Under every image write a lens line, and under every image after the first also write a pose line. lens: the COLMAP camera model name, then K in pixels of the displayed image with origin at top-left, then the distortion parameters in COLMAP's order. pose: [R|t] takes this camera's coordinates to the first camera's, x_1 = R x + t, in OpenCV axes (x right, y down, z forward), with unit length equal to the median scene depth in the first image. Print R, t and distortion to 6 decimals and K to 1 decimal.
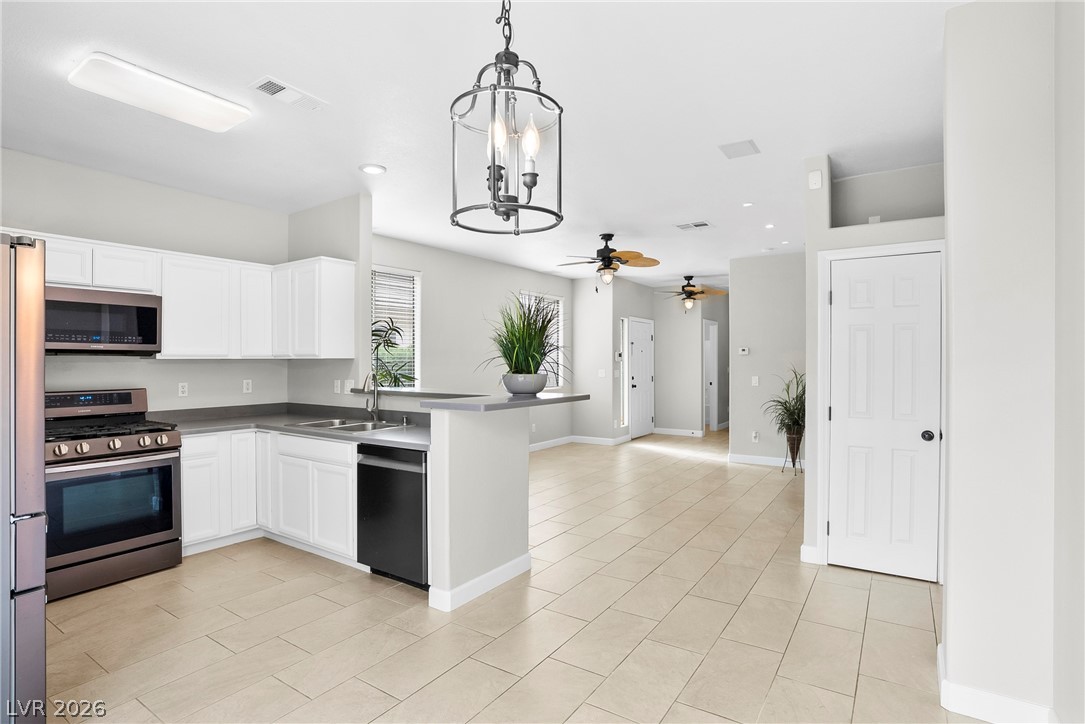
lens RADIAL K [[542.6, 0, 544.9], [0, 542.6, 360.4], [0, 0, 1]] dist [-0.036967, 0.000414]
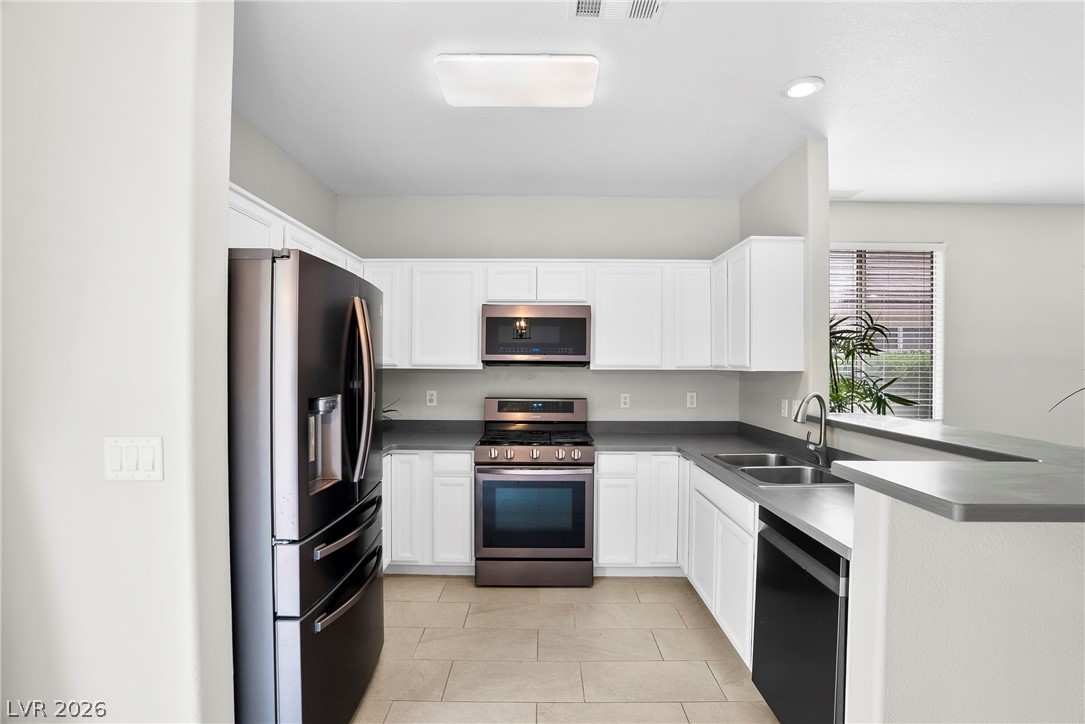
lens RADIAL K [[507.4, 0, 545.7], [0, 507.4, 366.9], [0, 0, 1]] dist [-0.050010, 0.004544]
pose [[0.556631, 0.010964, -0.830687, 0.013544], [-0.007392, 0.999939, 0.008245, -0.016075], [0.830727, 0.001552, 0.556678, 0.431520]]
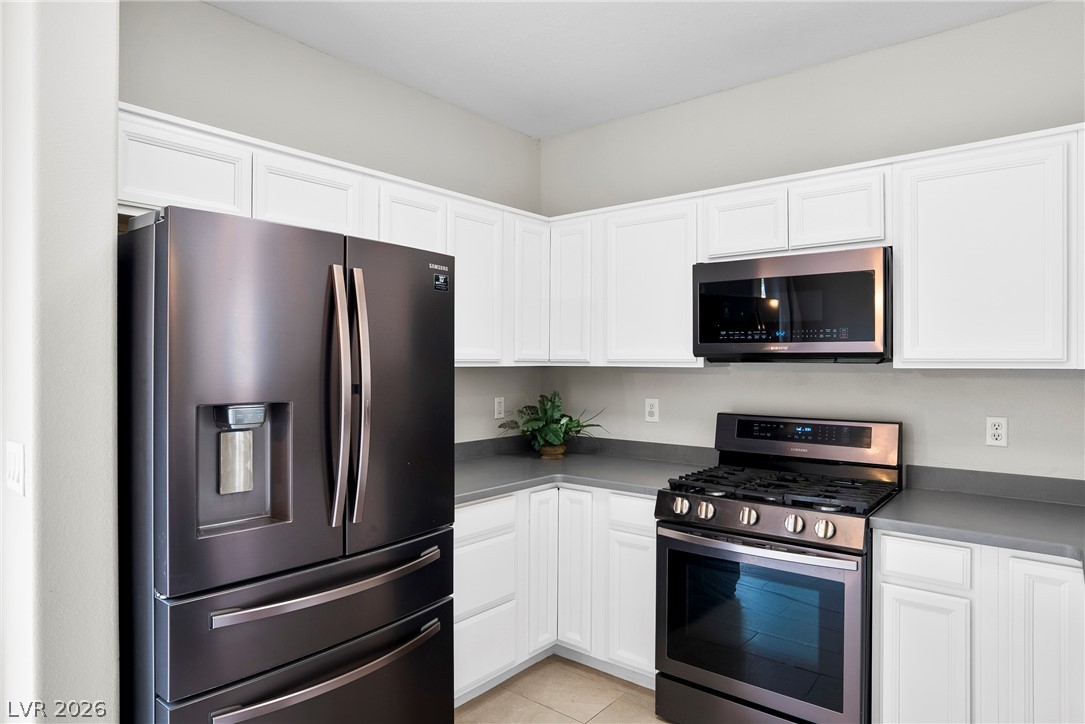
lens RADIAL K [[645.6, 0, 545.0], [0, 645.6, 360.1], [0, 0, 1]] dist [-0.022738, 0.003138]
pose [[-0.096815, 0.003382, -0.995297, -0.079324], [0.000970, 0.999994, 0.003304, -0.014297], [0.995302, -0.000645, -0.096818, 0.775725]]
